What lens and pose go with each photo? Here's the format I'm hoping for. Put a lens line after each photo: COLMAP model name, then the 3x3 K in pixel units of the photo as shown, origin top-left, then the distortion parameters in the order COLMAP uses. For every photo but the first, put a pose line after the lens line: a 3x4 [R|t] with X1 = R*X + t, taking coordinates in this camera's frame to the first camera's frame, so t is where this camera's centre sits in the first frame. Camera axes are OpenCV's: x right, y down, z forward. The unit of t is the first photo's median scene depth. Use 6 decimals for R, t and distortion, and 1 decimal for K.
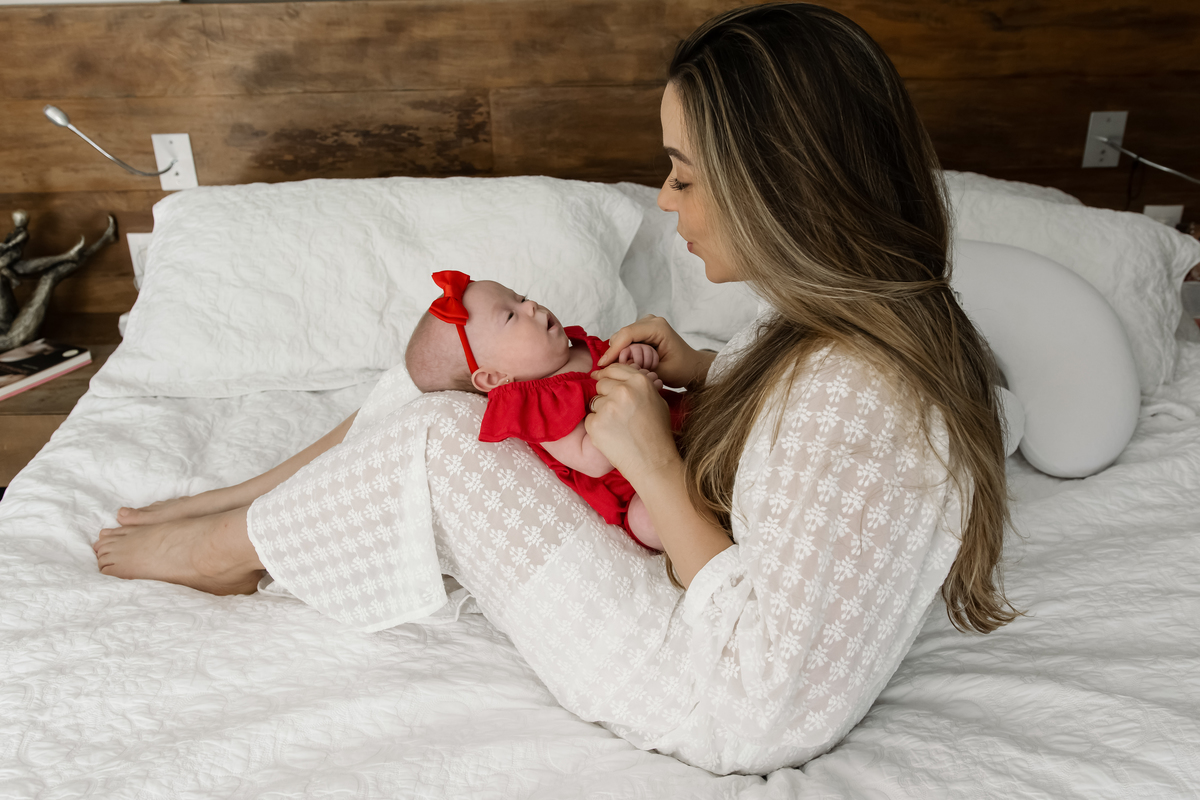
lens RADIAL K [[1045.2, 0, 600.0], [0, 1045.2, 400.0], [0, 0, 1]] dist [-0.012239, 0.006846]
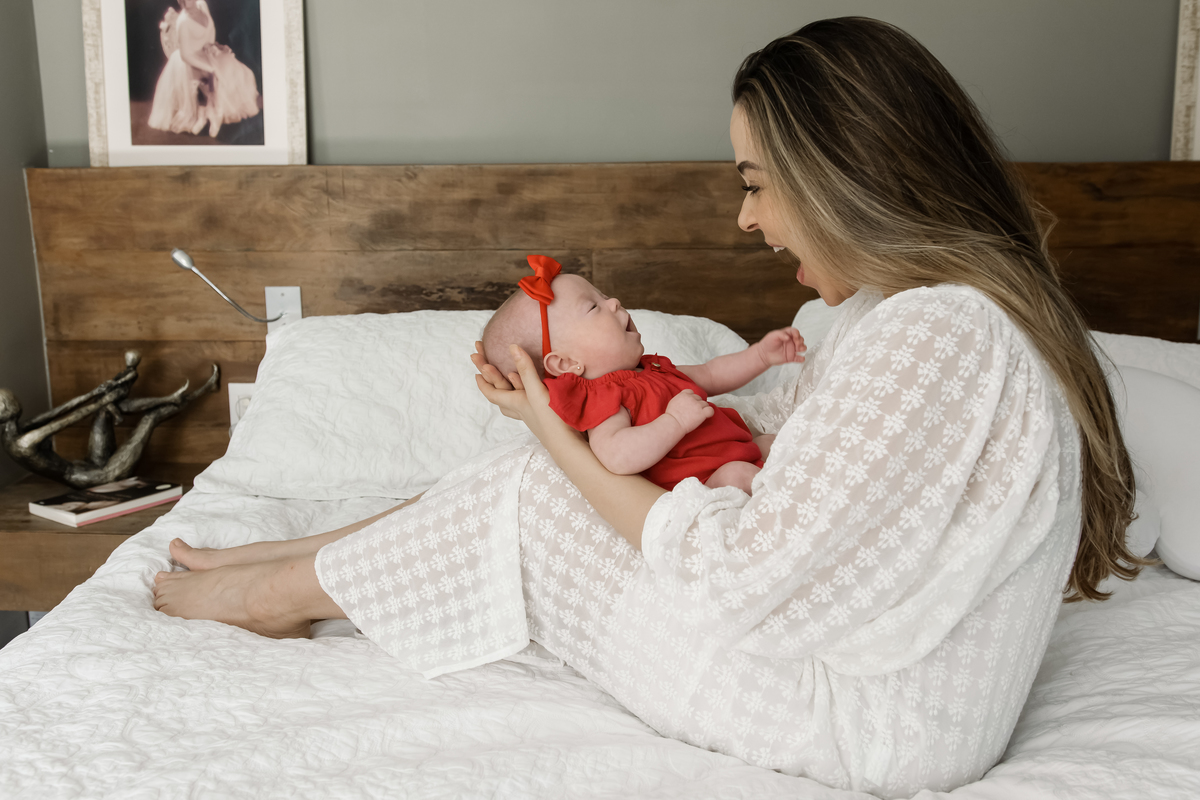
lens RADIAL K [[1118.7, 0, 600.0], [0, 1118.7, 400.0], [0, 0, 1]] dist [-0.002892, 0.000916]
pose [[0.997481, 0.021301, -0.067667, -0.022193], [-0.037514, 0.967958, -0.248294, 0.121665], [0.060210, 0.250207, 0.966318, -0.025032]]
